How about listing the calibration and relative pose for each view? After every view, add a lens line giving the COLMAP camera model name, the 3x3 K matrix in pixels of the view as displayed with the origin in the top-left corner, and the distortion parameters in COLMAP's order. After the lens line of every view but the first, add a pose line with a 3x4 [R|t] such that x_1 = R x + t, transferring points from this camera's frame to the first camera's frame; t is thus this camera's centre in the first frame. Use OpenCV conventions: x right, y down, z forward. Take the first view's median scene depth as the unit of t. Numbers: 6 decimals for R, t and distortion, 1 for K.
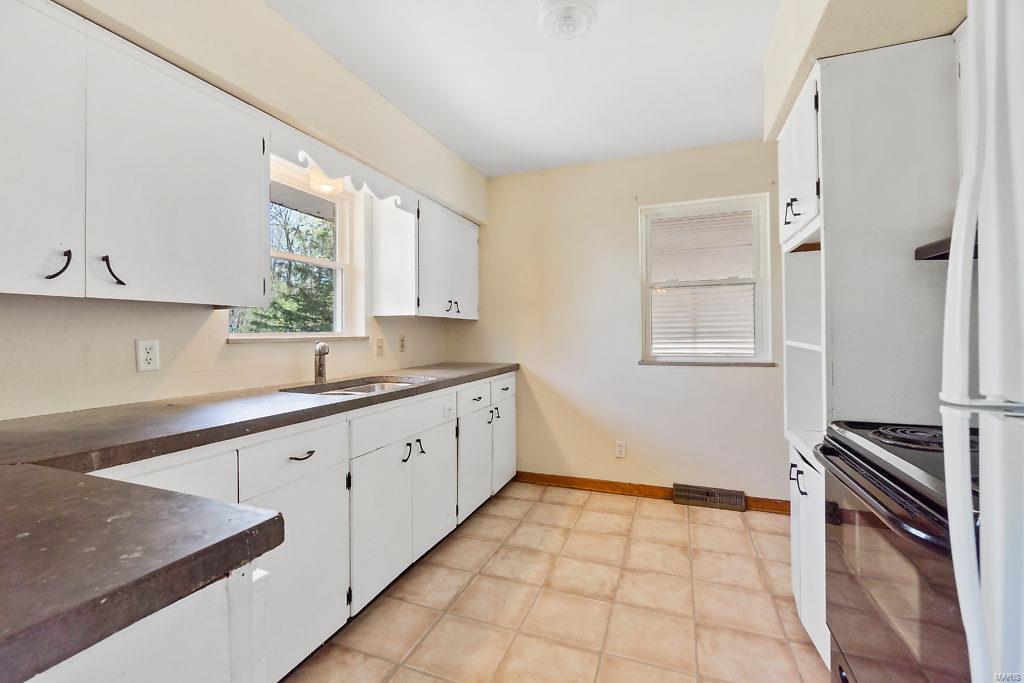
lens RADIAL K [[451.5, 0, 512.7], [0, 451.5, 332.3], [0, 0, 1]] dist [0.001920, -0.000719]
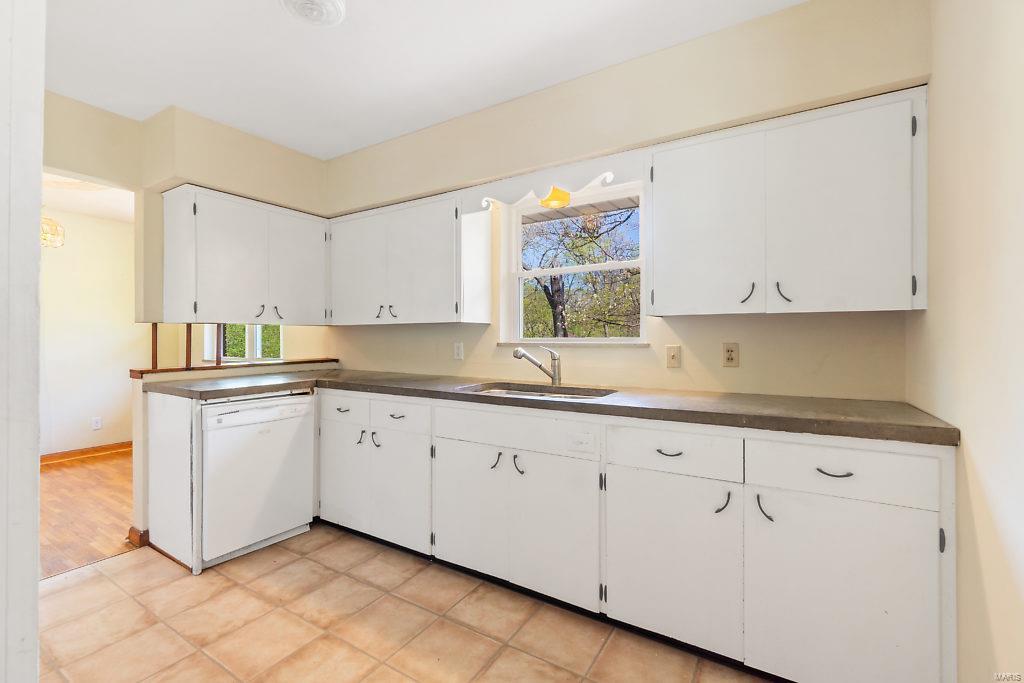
lens RADIAL K [[451.5, 0, 511.6], [0, 451.5, 341.6], [0, 0, 1]] dist [0.001920, -0.000719]
pose [[-0.201590, 0.012746, -0.979387, 0.702532], [0.003583, 0.999918, 0.012276, -0.006606], [0.979463, -0.001034, -0.201619, 1.191448]]
